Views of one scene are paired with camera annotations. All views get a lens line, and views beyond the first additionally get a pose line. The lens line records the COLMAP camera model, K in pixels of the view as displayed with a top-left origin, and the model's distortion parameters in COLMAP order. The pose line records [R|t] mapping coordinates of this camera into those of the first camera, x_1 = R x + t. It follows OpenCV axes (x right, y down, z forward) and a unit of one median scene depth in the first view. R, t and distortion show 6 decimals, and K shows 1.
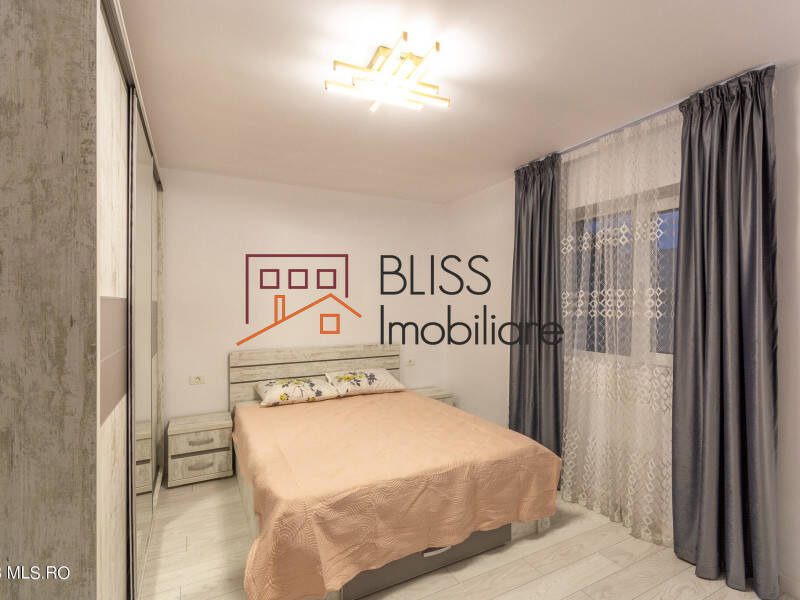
lens RADIAL K [[395.7, 0, 401.7], [0, 395.7, 303.6], [0, 0, 1]] dist [0.003426, -0.000720]
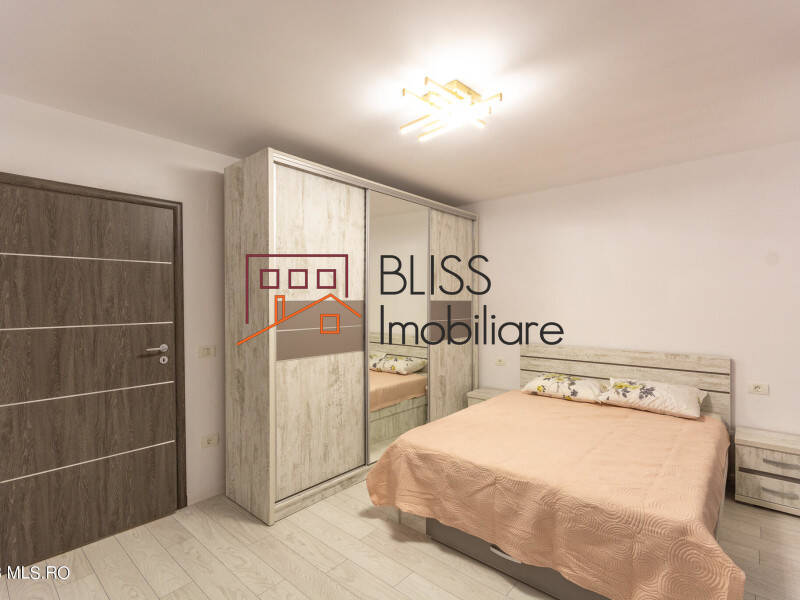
lens RADIAL K [[395.7, 0, 401.7], [0, 395.7, 303.6], [0, 0, 1]] dist [0.003426, -0.000720]
pose [[0.359802, 0.002499, -0.933025, 0.832375], [0.005848, 0.999971, 0.004934, -0.004474], [0.933010, -0.007232, 0.359776, 0.376437]]
